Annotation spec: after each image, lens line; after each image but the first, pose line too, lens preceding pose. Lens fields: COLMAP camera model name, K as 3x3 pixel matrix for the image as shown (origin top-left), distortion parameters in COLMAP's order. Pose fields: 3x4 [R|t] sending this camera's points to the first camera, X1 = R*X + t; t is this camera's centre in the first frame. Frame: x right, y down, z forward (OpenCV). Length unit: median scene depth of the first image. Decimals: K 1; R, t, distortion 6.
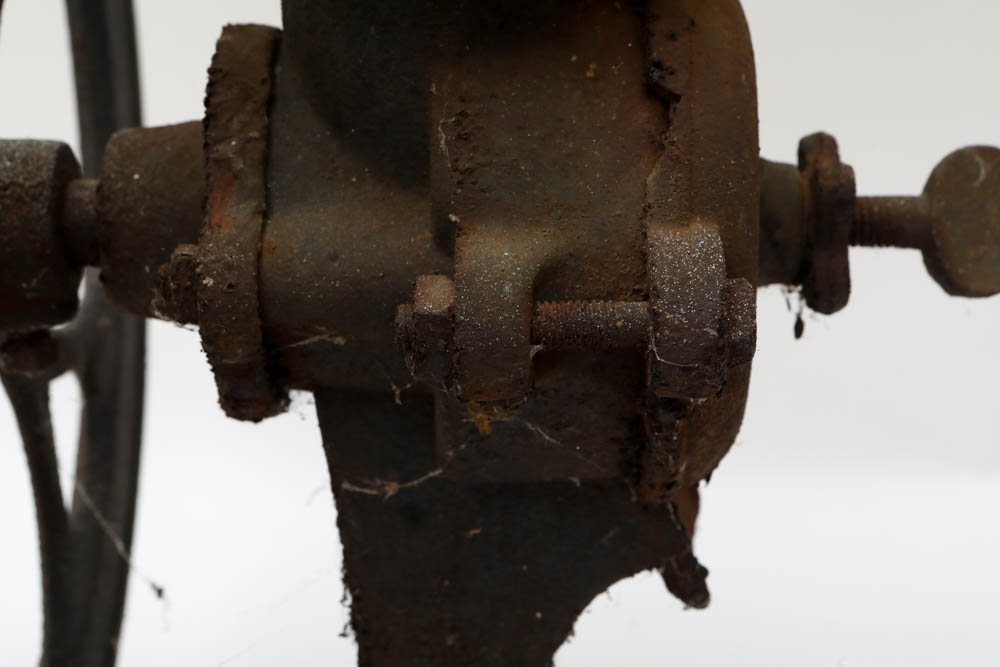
lens RADIAL K [[2053.9, 0, 502.0], [0, 2053.9, 331.8], [0, 0, 1]] dist [0.381156, 0.000000]
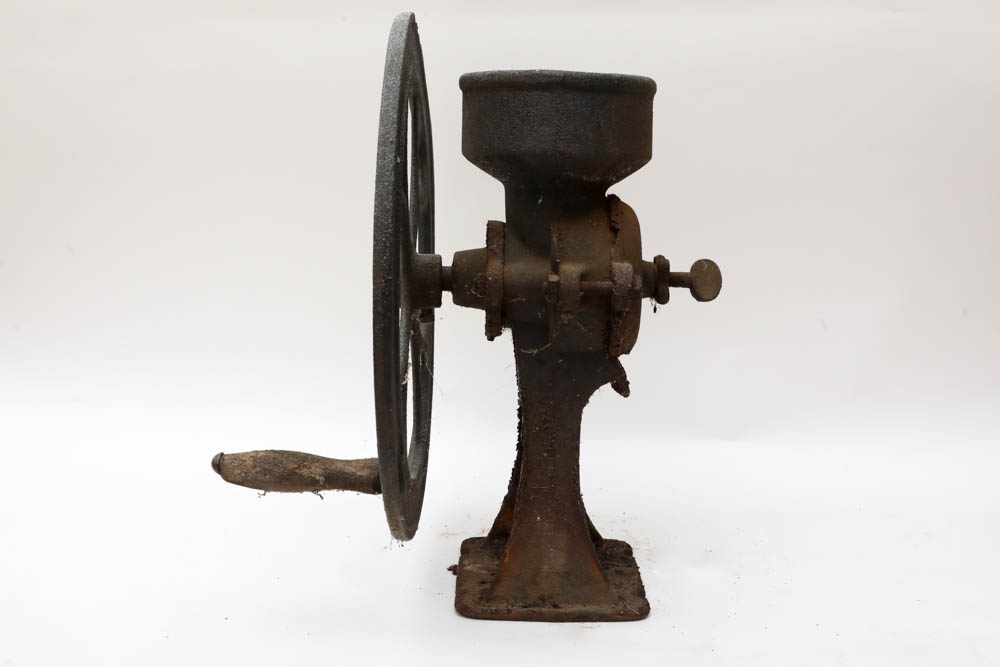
lens RADIAL K [[1128.8, 0, 498.7], [0, 1128.8, 334.7], [0, 0, 1]] dist [0.016429, 0.000000]
pose [[0.999942, 0.005117, -0.009435, -0.104364], [-0.006890, 0.980020, -0.198779, 0.450809], [0.008229, 0.198833, 0.979999, -0.888164]]
